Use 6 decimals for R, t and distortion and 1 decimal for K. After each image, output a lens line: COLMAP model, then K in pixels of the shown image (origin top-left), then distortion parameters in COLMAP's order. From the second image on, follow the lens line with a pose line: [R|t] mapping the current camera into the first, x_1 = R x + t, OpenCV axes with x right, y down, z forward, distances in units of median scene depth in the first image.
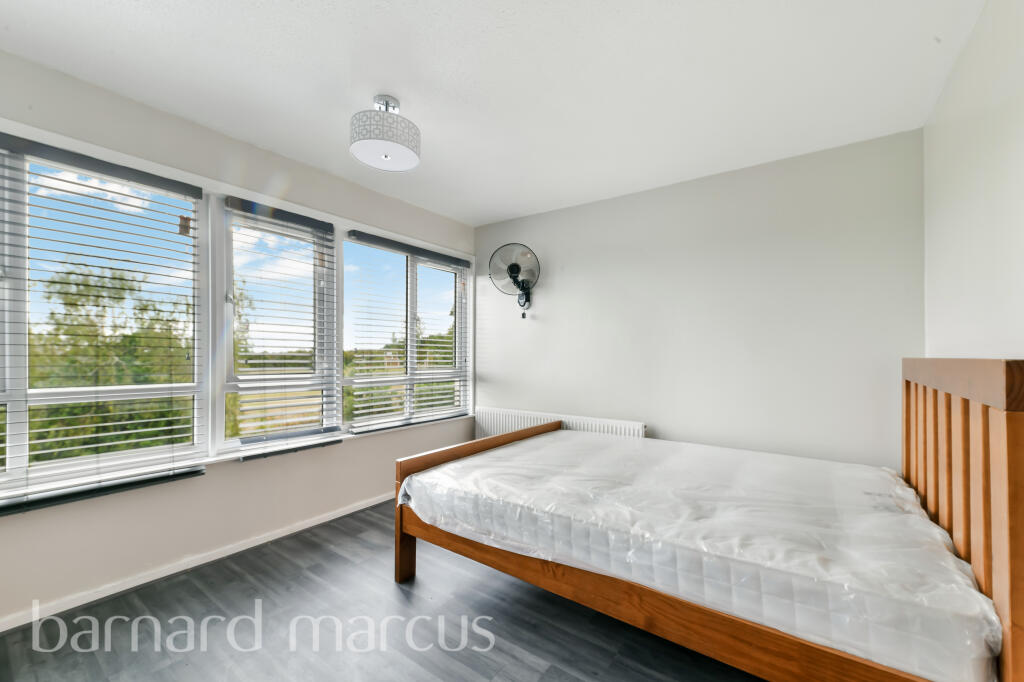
lens RADIAL K [[411.6, 0, 509.9], [0, 411.6, 348.8], [0, 0, 1]] dist [-0.000001, -0.000034]
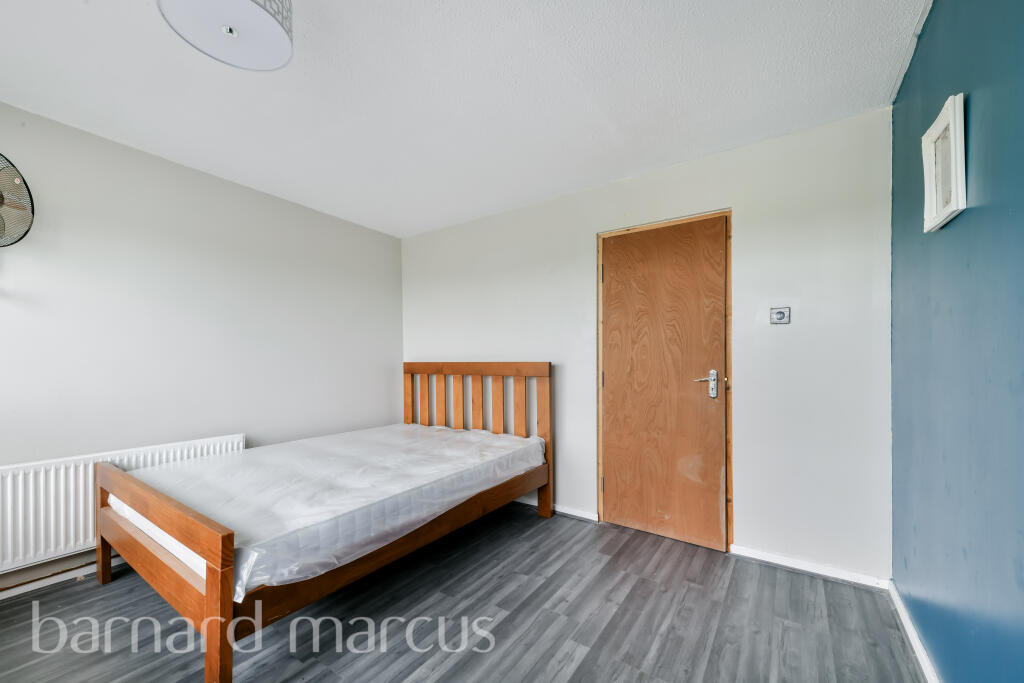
lens RADIAL K [[411.6, 0, 508.5], [0, 411.6, 350.1], [0, 0, 1]] dist [-0.000001, -0.000034]
pose [[-0.042956, 0.015608, 0.998955, -0.936608], [-0.005217, 0.999861, -0.015846, -0.003069], [-0.999063, -0.005892, -0.042869, 0.615939]]
